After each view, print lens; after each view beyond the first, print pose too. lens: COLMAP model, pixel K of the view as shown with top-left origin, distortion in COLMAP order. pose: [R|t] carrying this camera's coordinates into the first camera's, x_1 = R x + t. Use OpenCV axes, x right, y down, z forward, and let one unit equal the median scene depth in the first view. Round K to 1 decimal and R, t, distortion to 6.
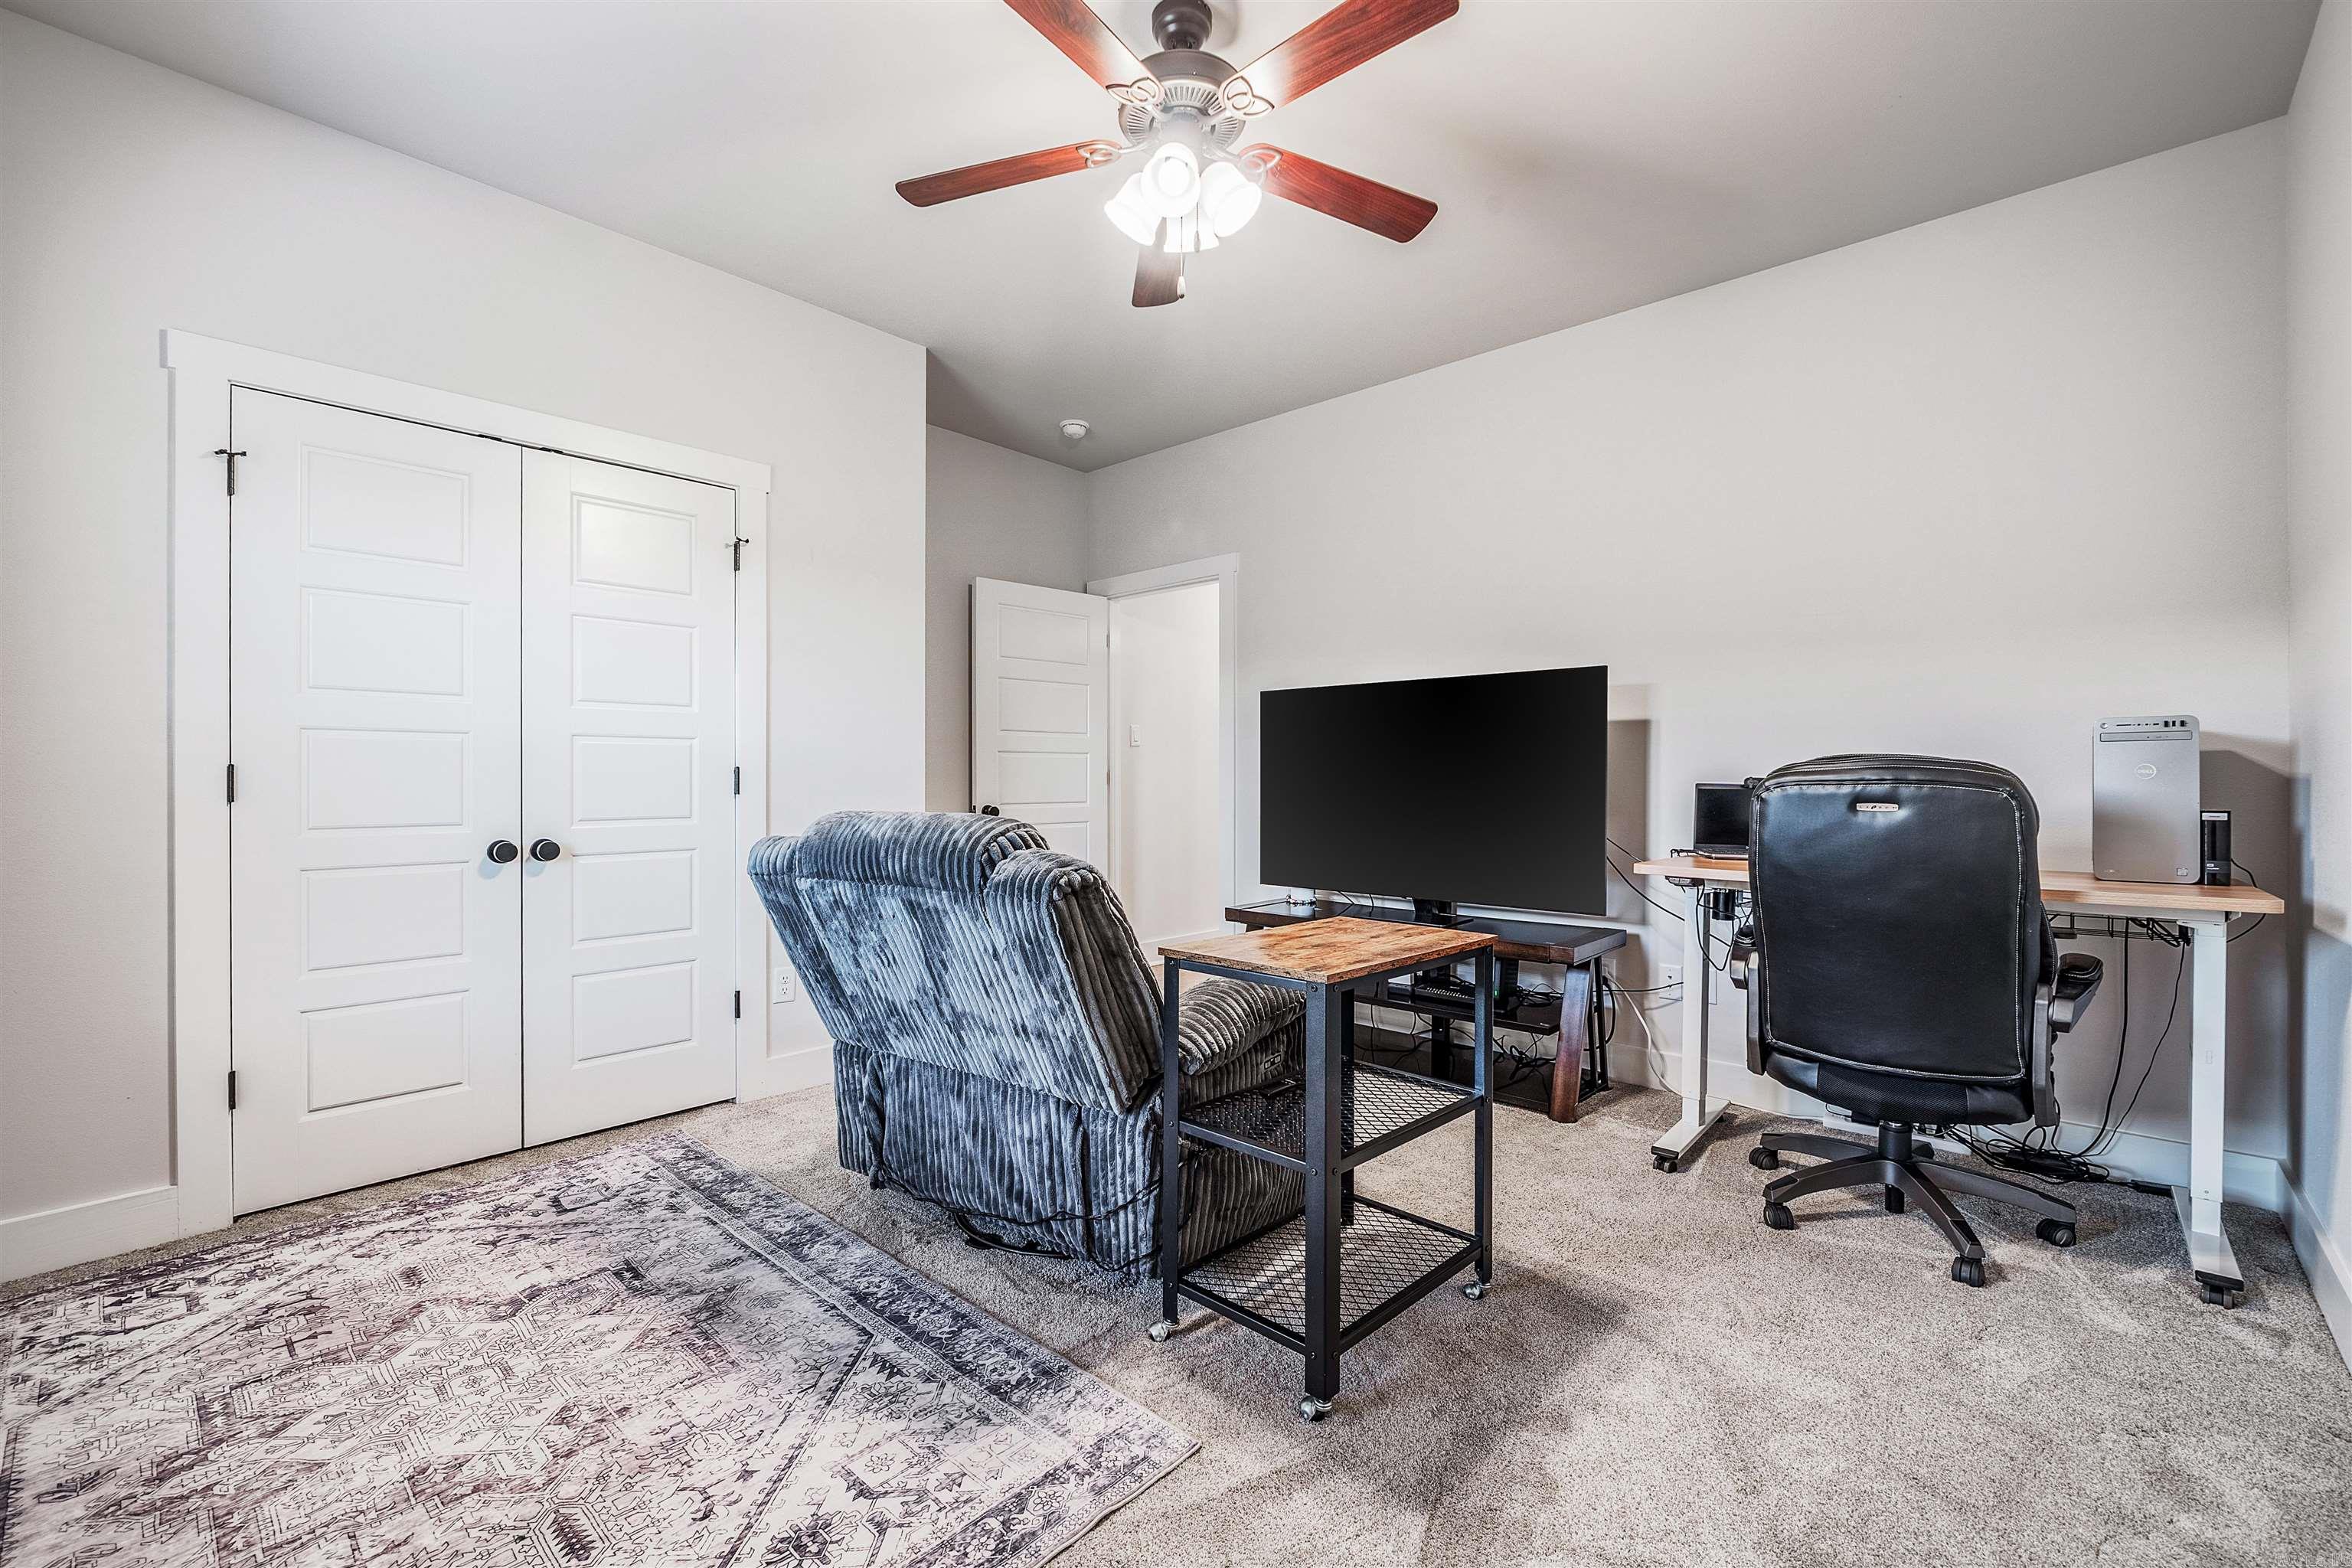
lens RADIAL K [[984.1, 0, 1176.0], [0, 984.1, 784.0], [0, 0, 1]] dist [0.000623, 0.000136]
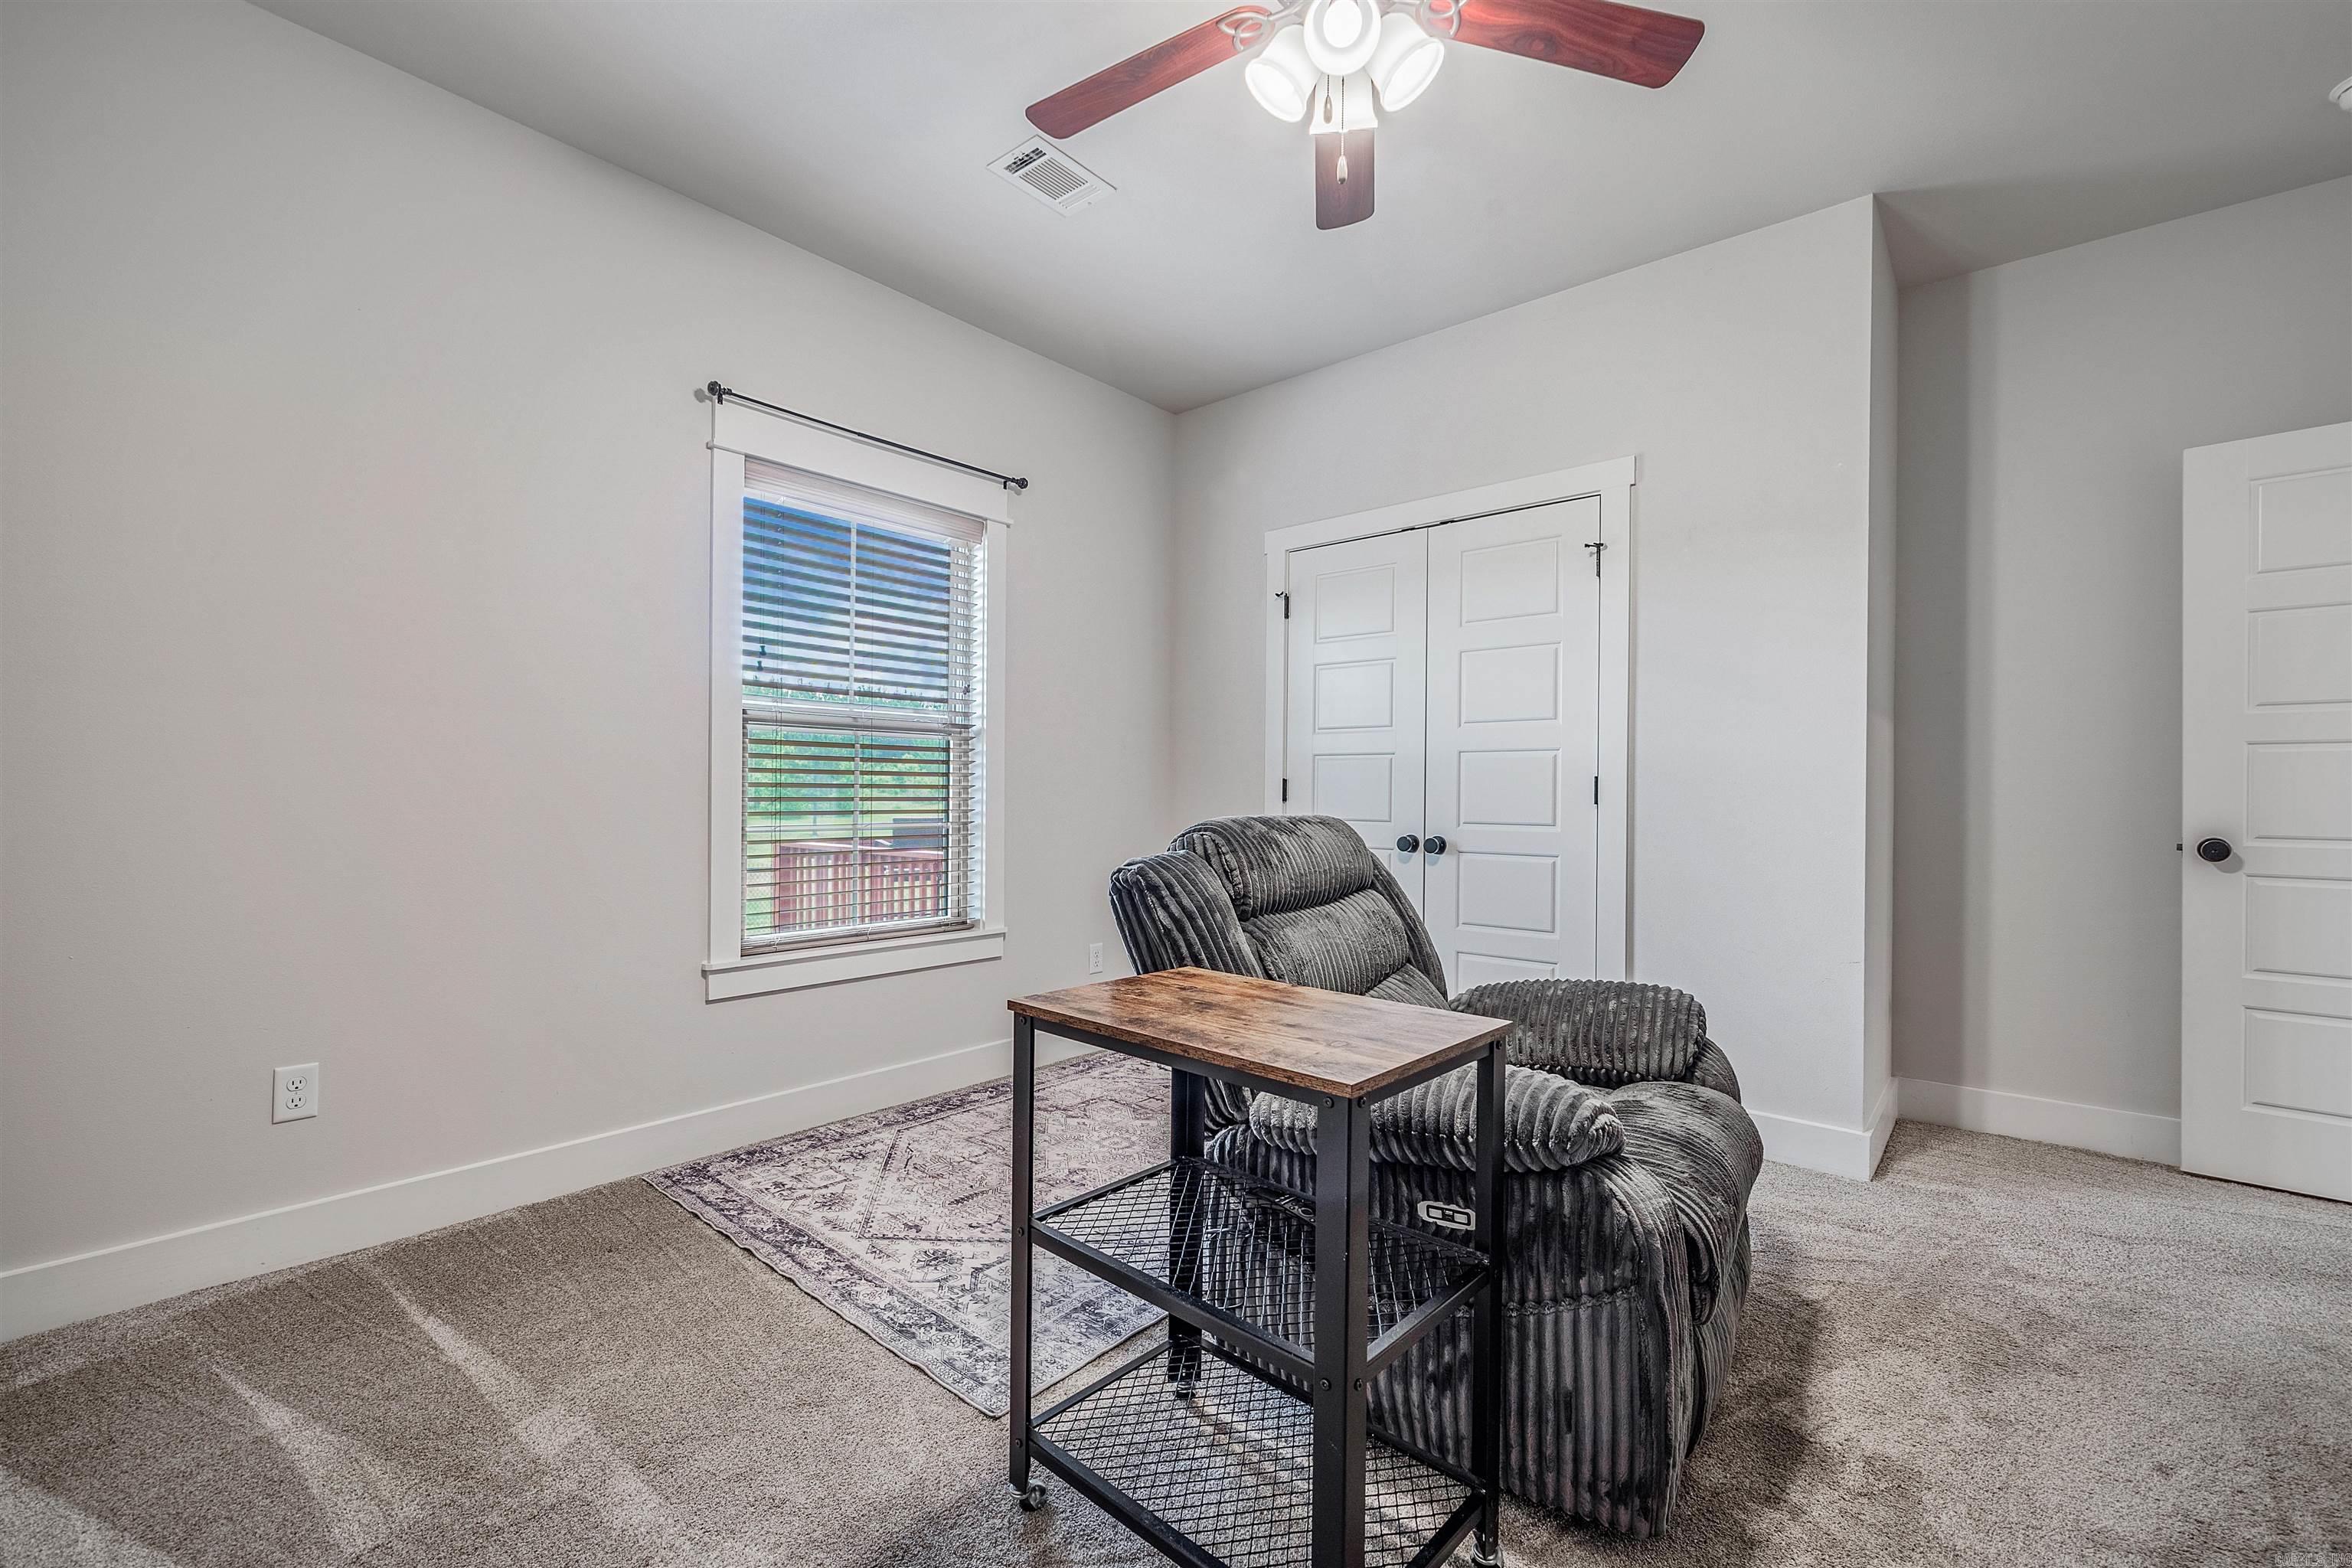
lens RADIAL K [[984.1, 0, 1176.0], [0, 984.1, 784.0], [0, 0, 1]] dist [0.000623, 0.000136]
pose [[0.048652, 0.002698, -0.998812, 0.591111], [-0.004847, 0.999985, 0.002465, -0.011548], [0.998804, 0.004721, 0.048664, 0.608075]]
